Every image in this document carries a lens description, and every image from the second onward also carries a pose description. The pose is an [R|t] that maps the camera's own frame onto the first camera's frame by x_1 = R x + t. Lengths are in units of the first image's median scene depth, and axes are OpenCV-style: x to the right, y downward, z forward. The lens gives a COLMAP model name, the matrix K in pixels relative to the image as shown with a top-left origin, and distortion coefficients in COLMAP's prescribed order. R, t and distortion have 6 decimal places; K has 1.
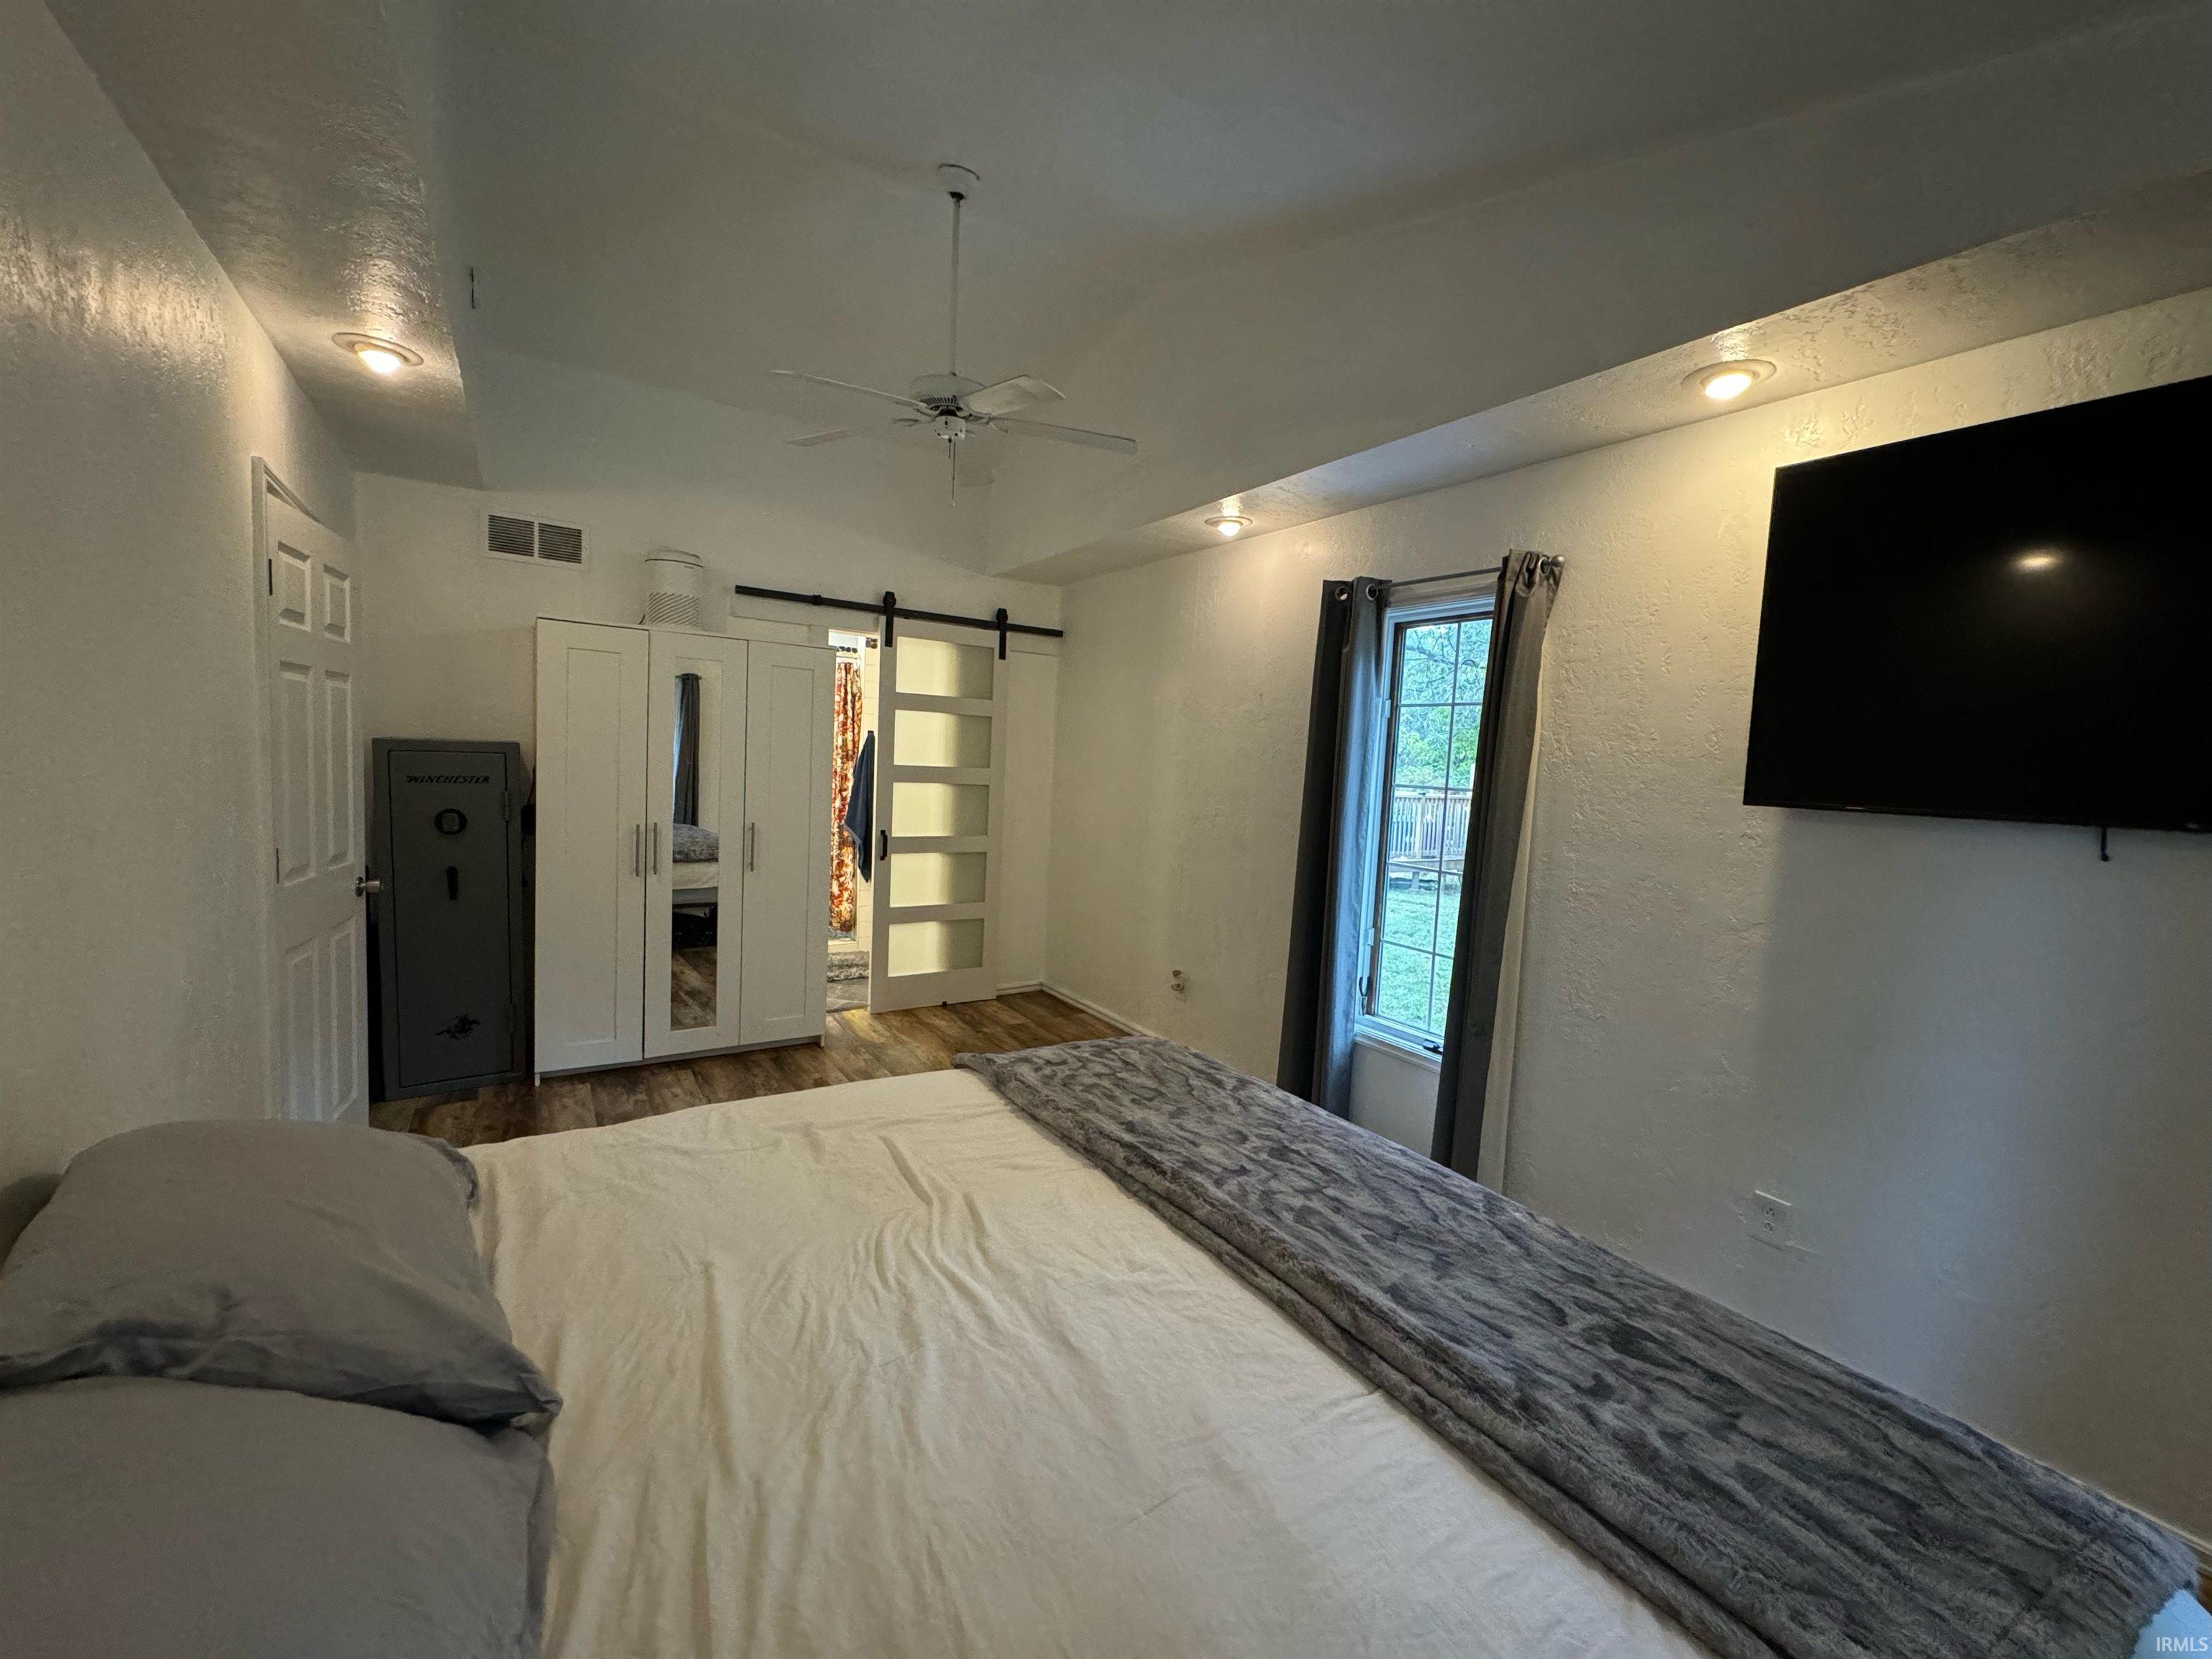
lens RADIAL K [[879.3, 0, 1104.6], [0, 879.3, 827.8], [0, 0, 1]] dist [-0.002502, 0.000208]
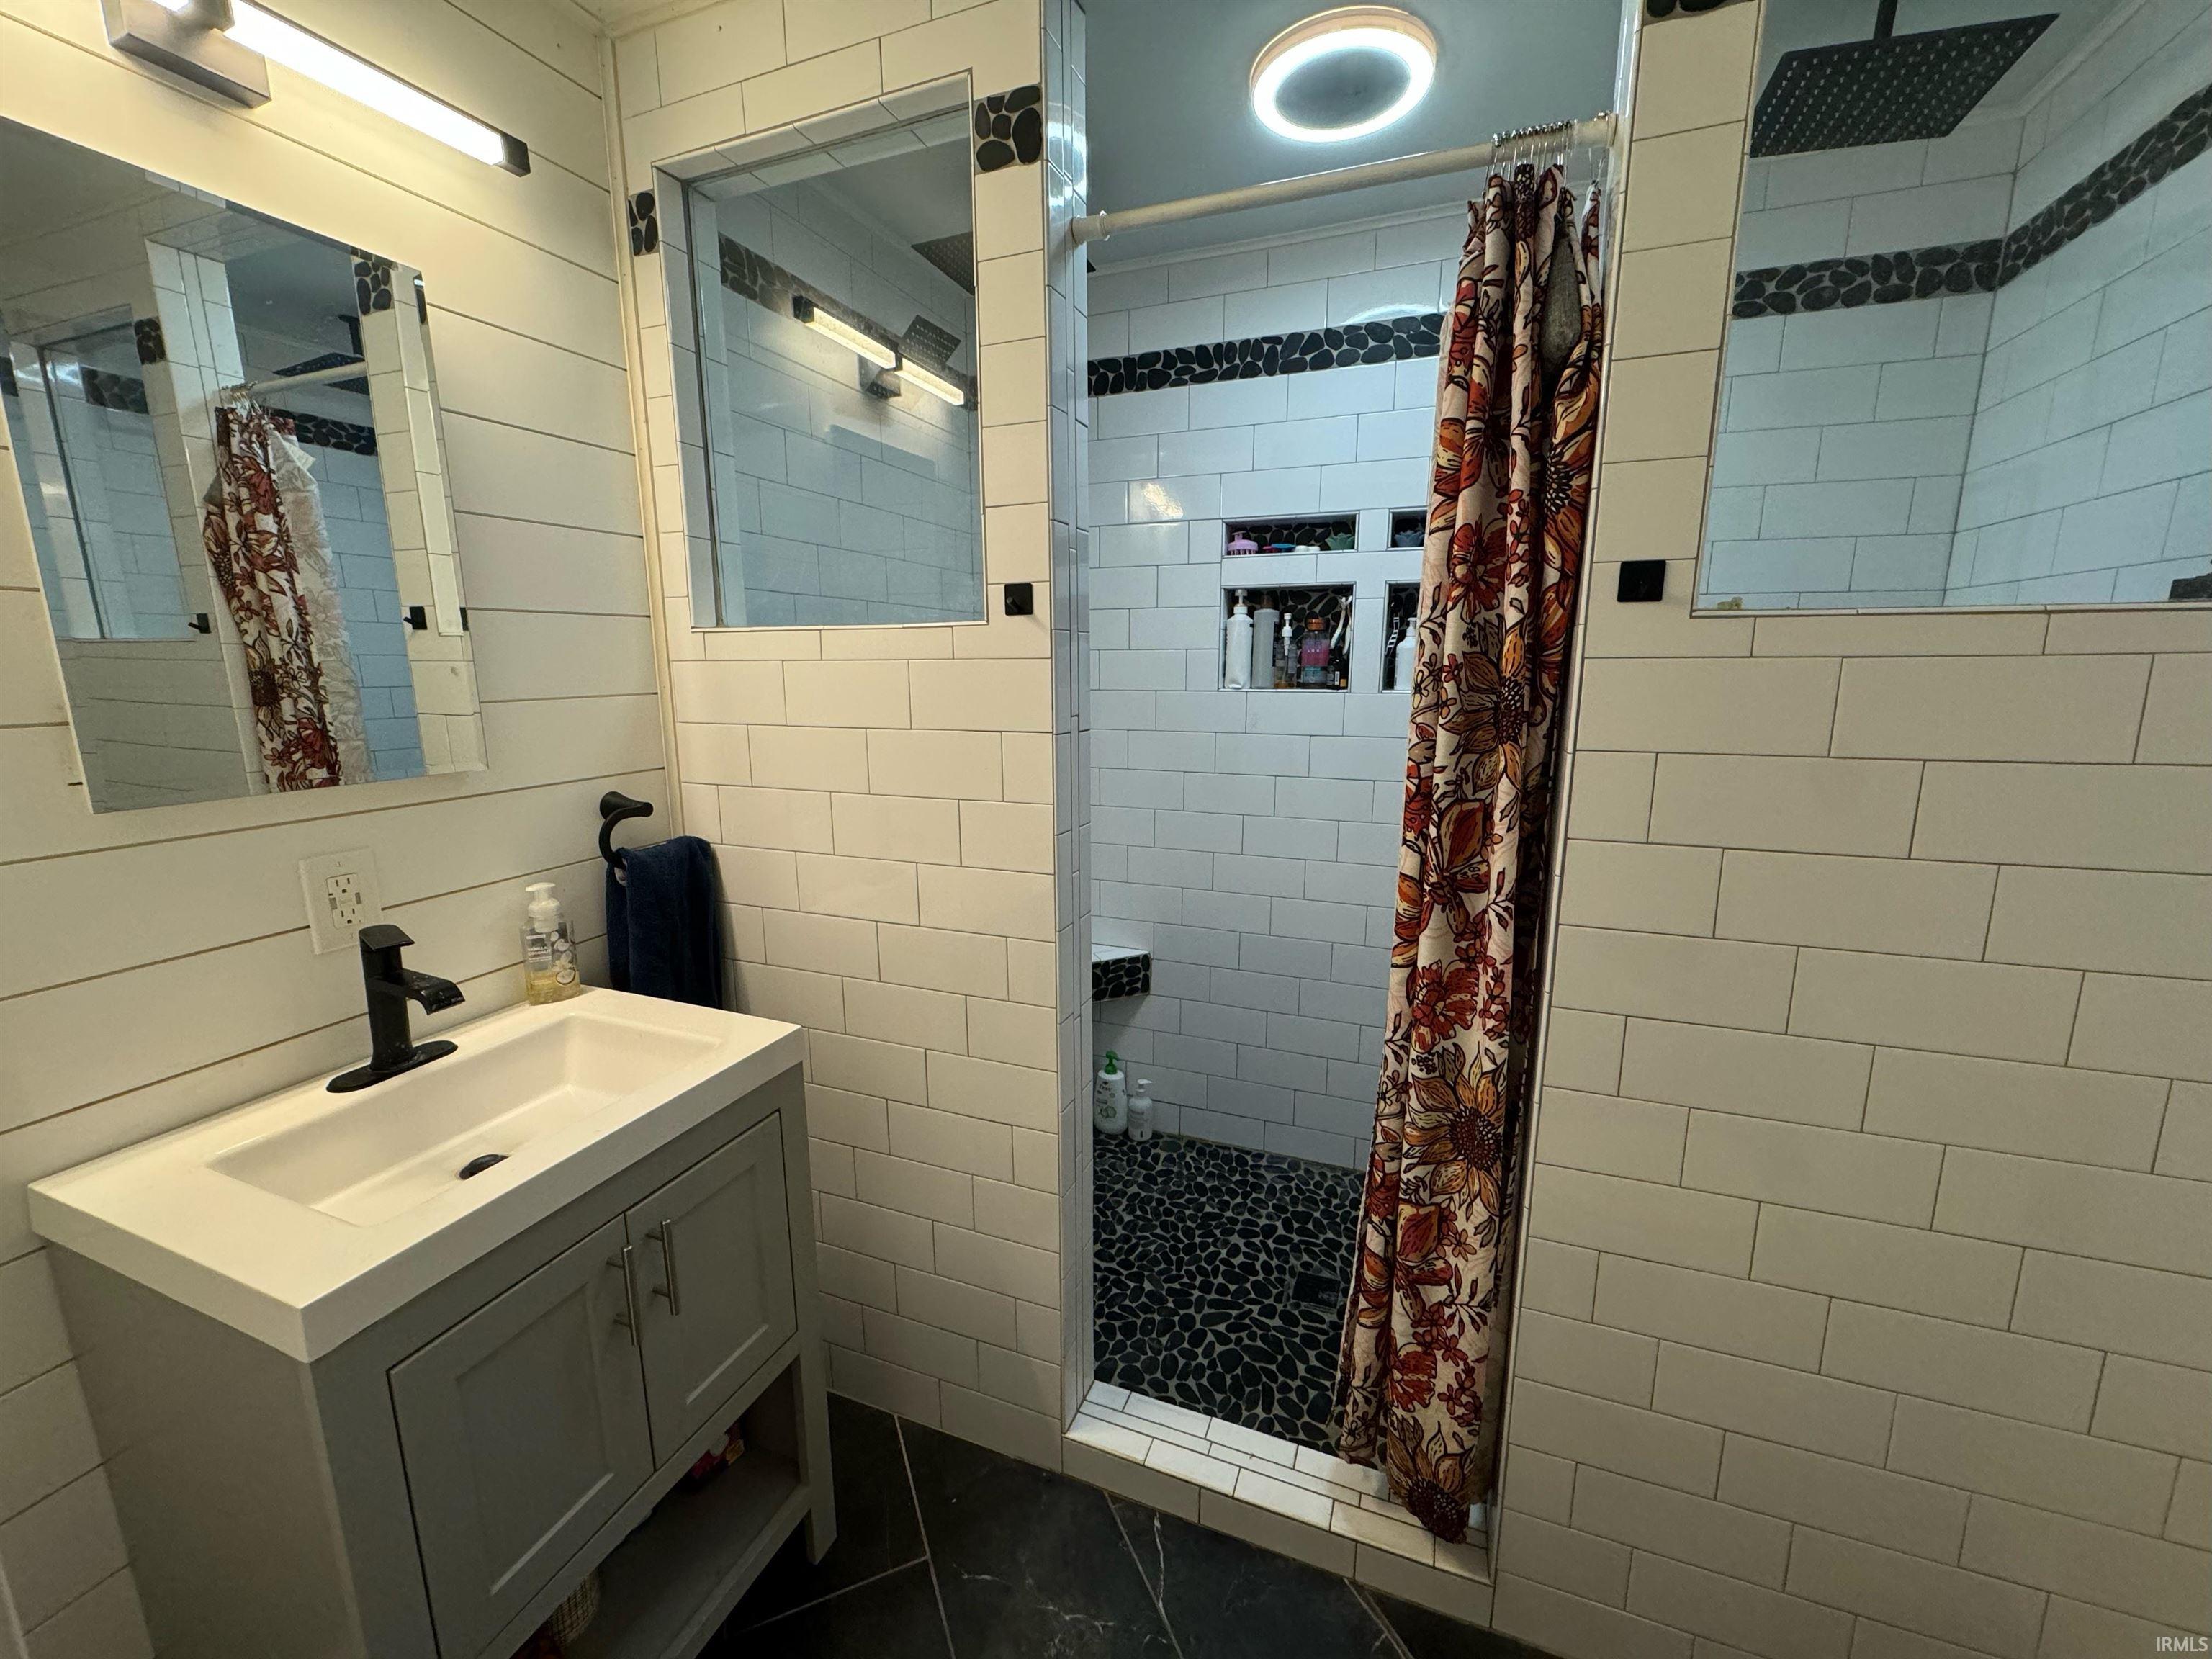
lens RADIAL K [[879.3, 0, 1103.1], [0, 879.3, 824.9], [0, 0, 1]] dist [-0.002502, 0.000208]
pose [[0.573388, 0.098972, -0.813284, -0.279910], [-0.034930, 0.994727, 0.096427, -0.110758], [0.818539, -0.026882, 0.573821, 1.246802]]
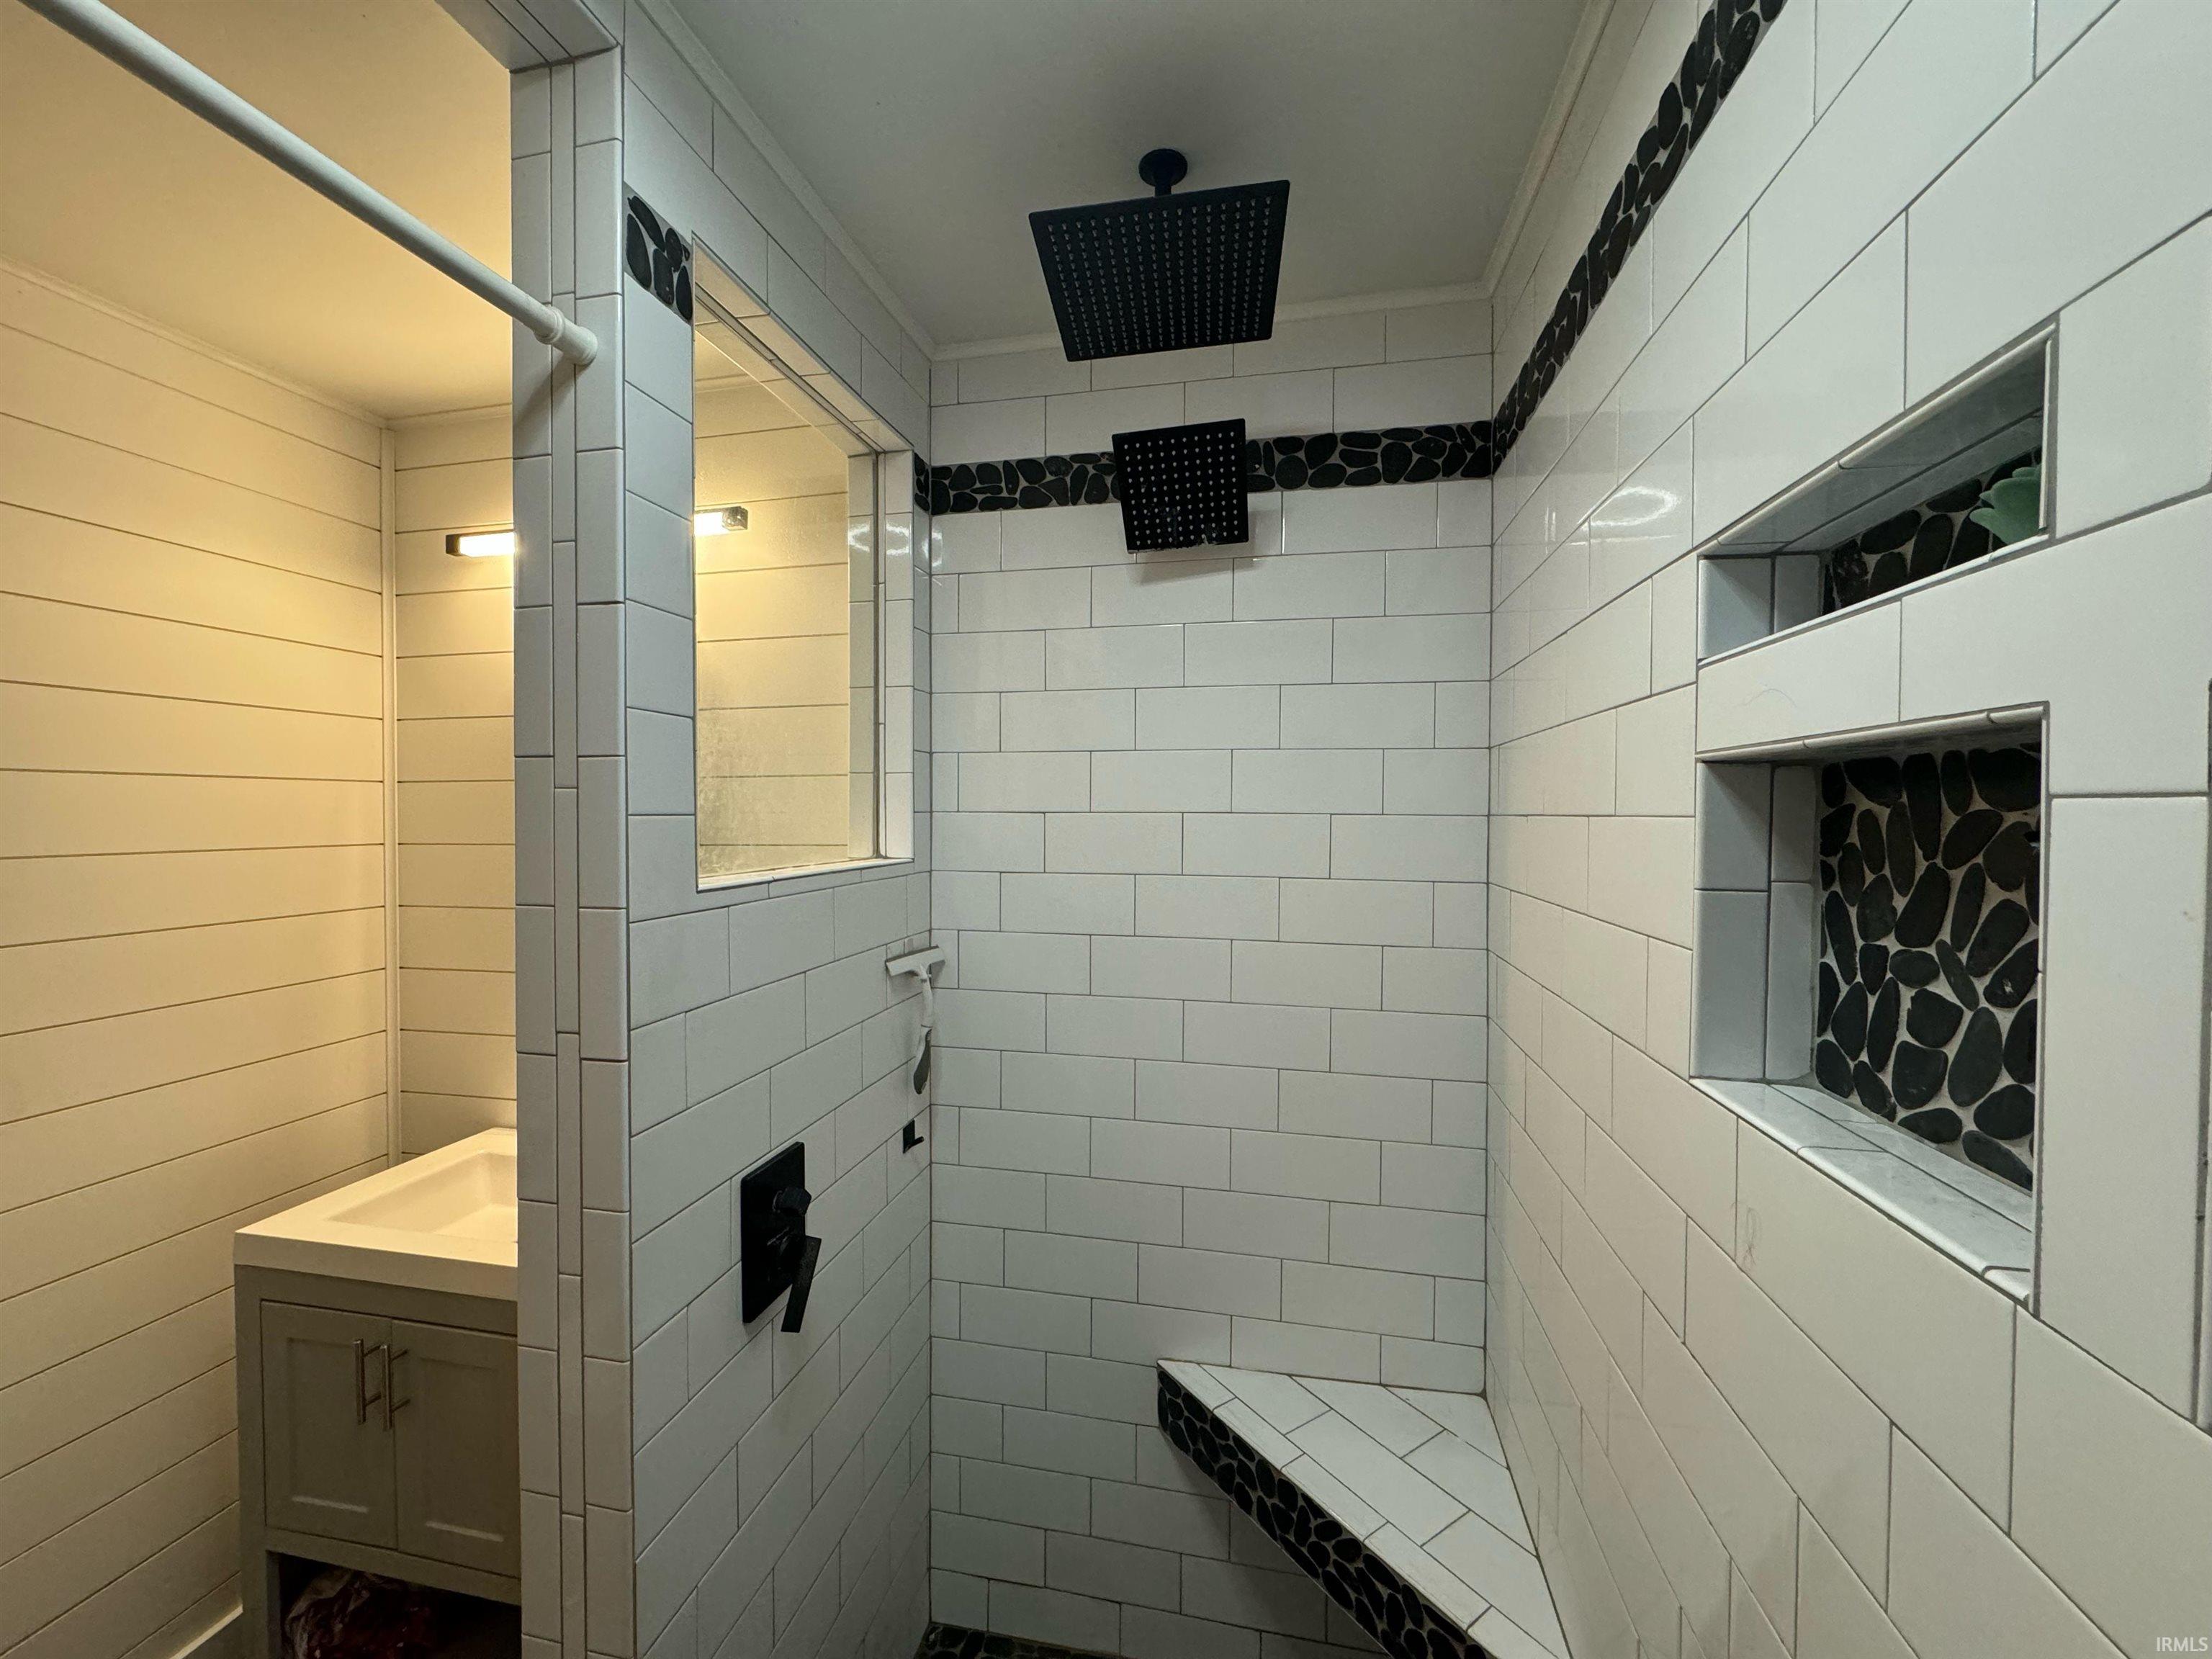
lens RADIAL K [[879.3, 0, 1100.7], [0, 879.3, 831.6], [0, 0, 1]] dist [-0.002502, 0.000208]
pose [[-0.711172, -0.037872, -0.701997, -0.401689], [-0.095196, 0.994539, 0.042786, -0.155338], [0.696543, 0.097256, -0.710894, 1.484387]]
